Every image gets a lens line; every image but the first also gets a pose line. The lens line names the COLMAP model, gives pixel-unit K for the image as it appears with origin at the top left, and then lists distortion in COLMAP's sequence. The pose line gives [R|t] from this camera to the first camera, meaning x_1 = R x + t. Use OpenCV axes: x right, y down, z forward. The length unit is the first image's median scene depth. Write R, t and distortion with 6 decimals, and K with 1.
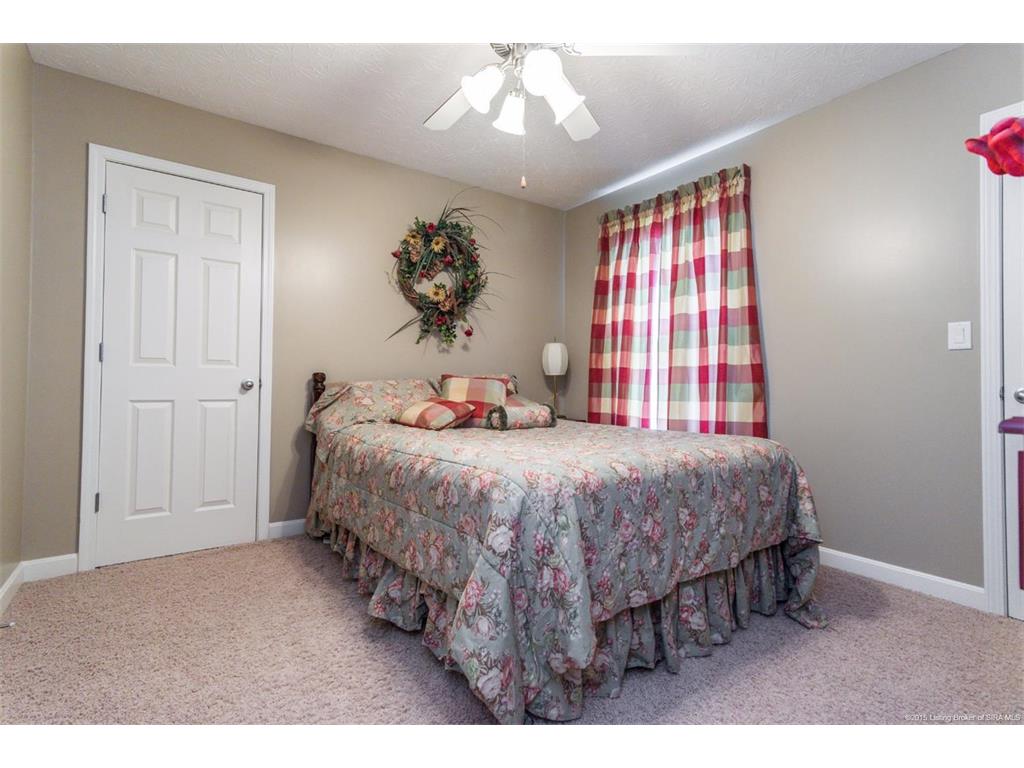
lens RADIAL K [[486.0, 0, 503.7], [0, 486.0, 378.8], [0, 0, 1]] dist [0.021806, -0.000116]
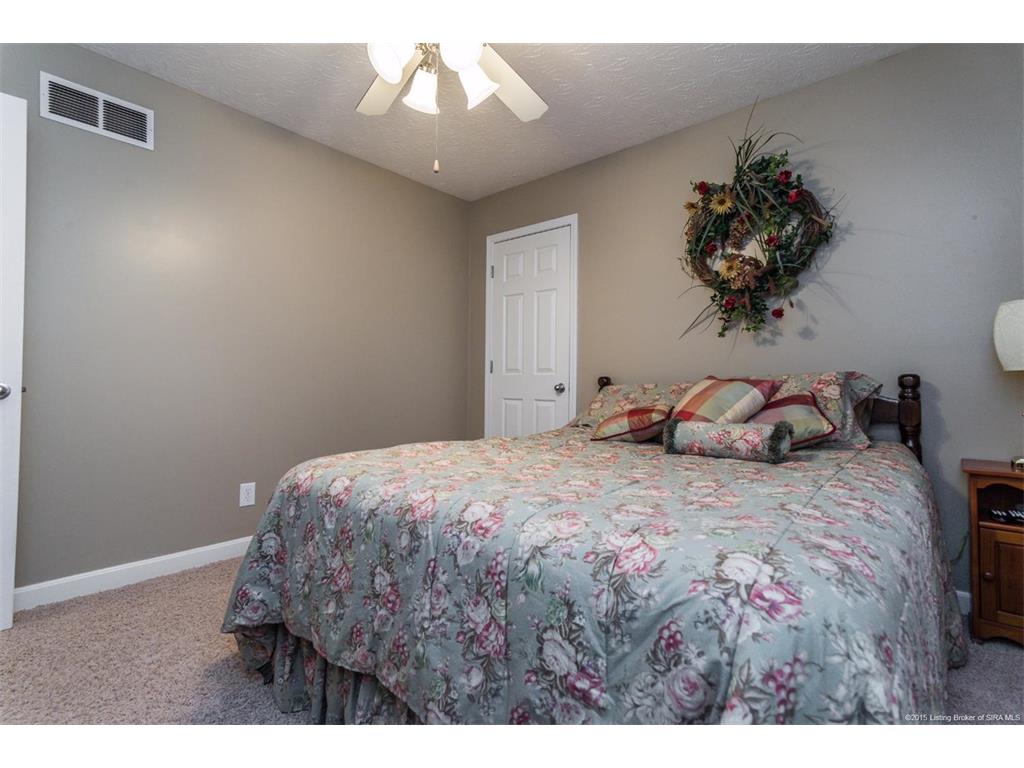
lens RADIAL K [[486.0, 0, 504.0], [0, 486.0, 384.6], [0, 0, 1]] dist [0.021806, -0.000116]
pose [[0.250867, -0.003526, -0.968015, 0.605060], [0.003128, 0.999991, -0.002832, 0.007153], [0.968017, -0.002318, 0.250876, 0.566724]]
